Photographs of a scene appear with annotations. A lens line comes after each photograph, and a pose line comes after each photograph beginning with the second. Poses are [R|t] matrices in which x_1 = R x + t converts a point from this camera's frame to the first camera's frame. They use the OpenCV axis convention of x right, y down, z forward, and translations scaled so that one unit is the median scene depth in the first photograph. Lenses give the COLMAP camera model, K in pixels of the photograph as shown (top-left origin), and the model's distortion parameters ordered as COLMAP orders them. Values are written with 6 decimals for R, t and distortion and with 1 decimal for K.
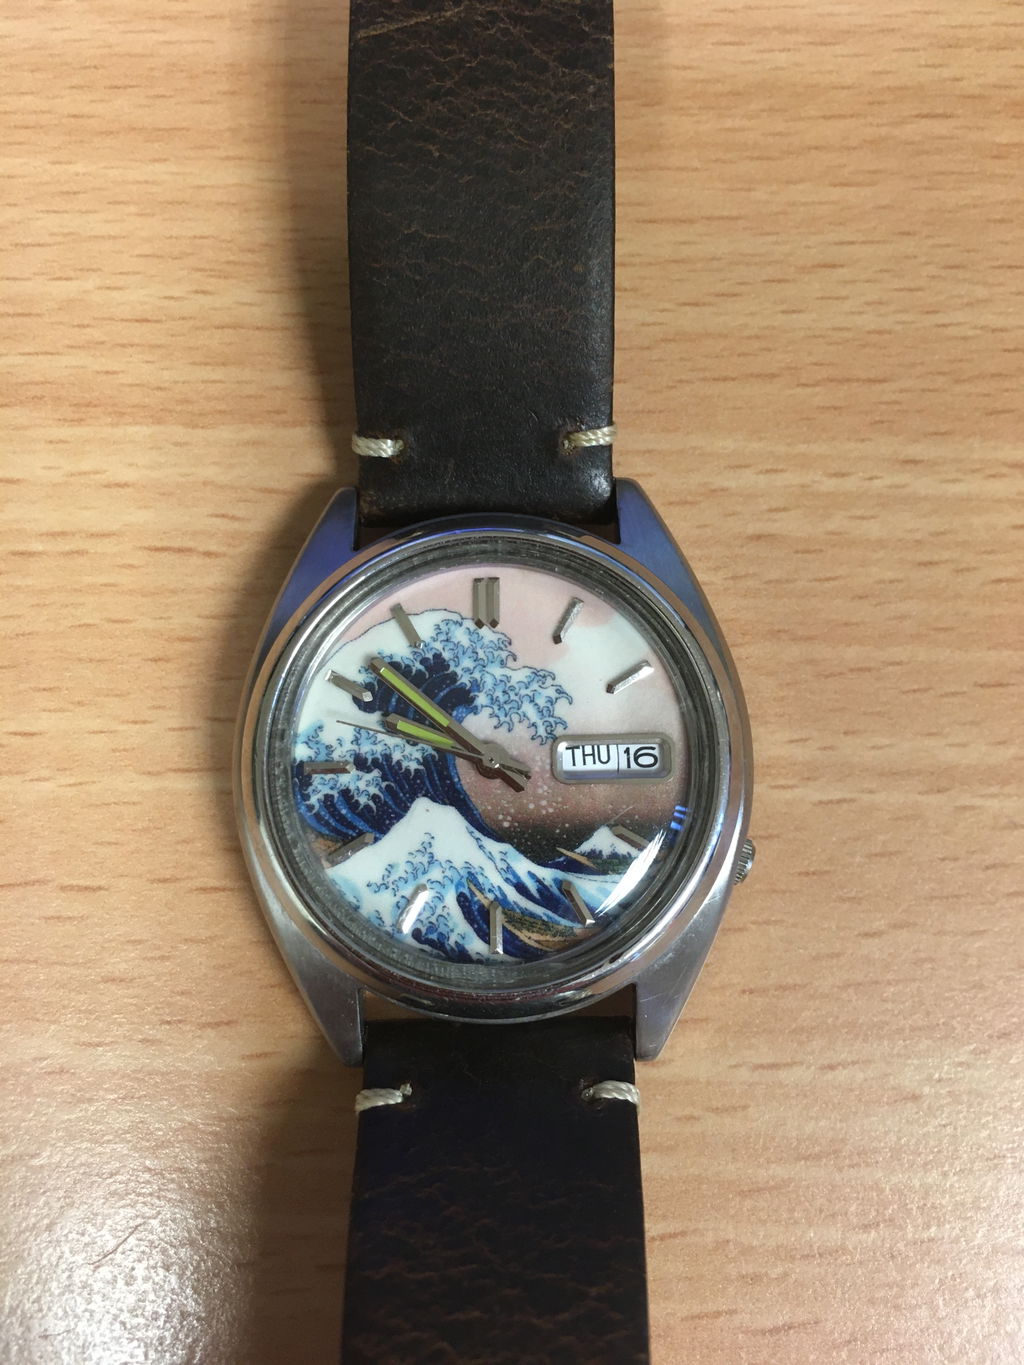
lens RADIAL K [[1156.1, 0, 518.8], [0, 1156.1, 680.8], [0, 0, 1]] dist [0.006056, 0.005422]
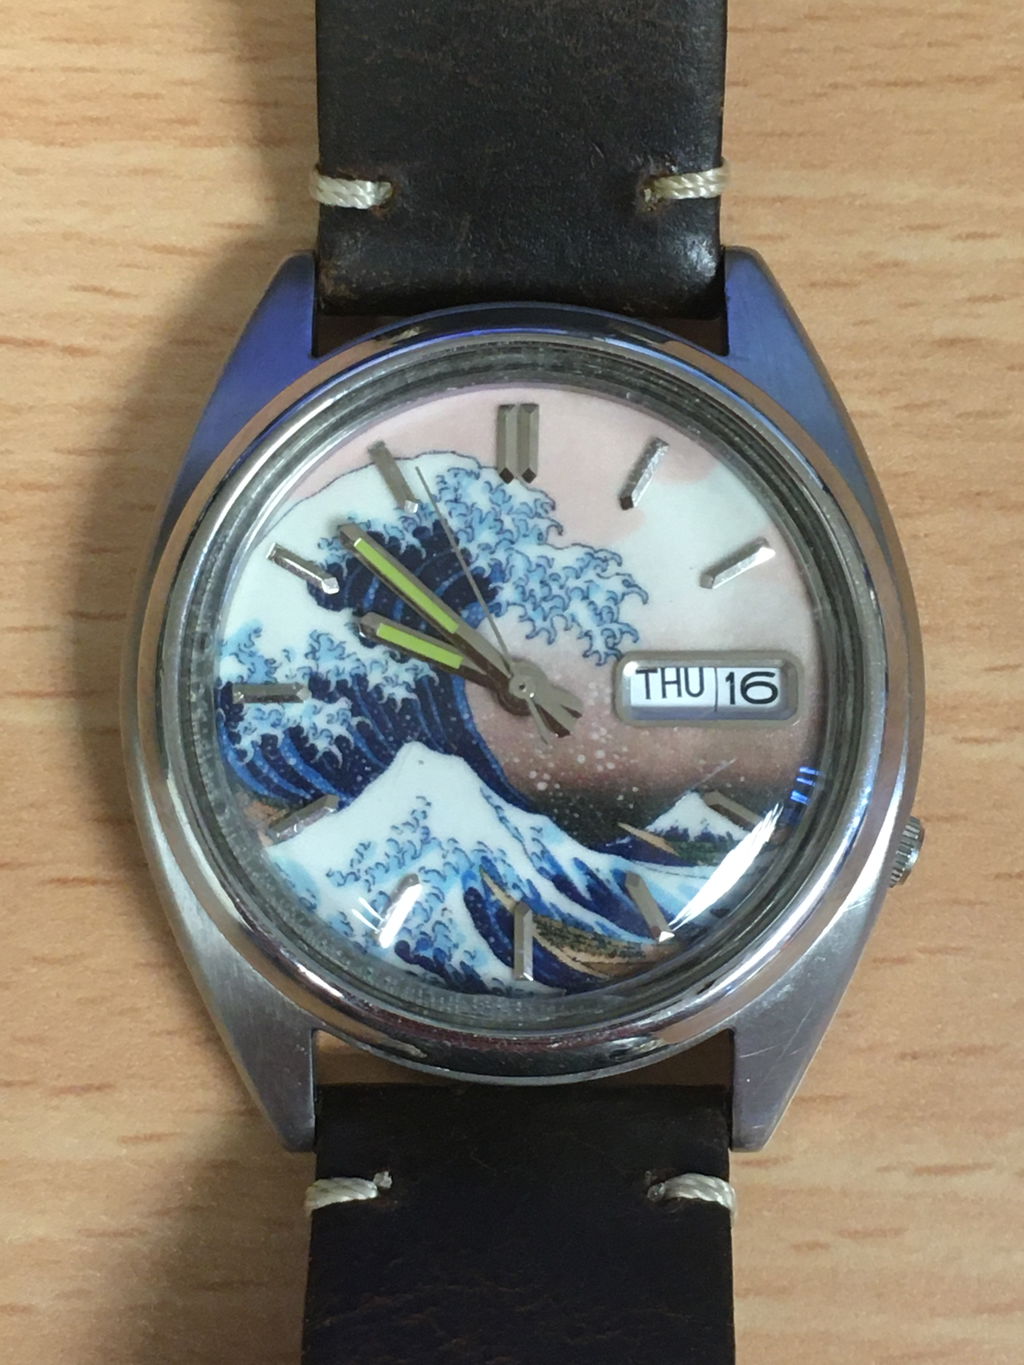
lens RADIAL K [[2659.7, 0, 509.5], [0, 2659.7, 680.7], [0, 0, 1]] dist [0.006662, 0.000000]
pose [[0.999763, 0.021138, -0.005124, -0.021779], [-0.020825, 0.998266, 0.055064, -0.016673], [0.006279, -0.054944, 0.998470, -0.476307]]
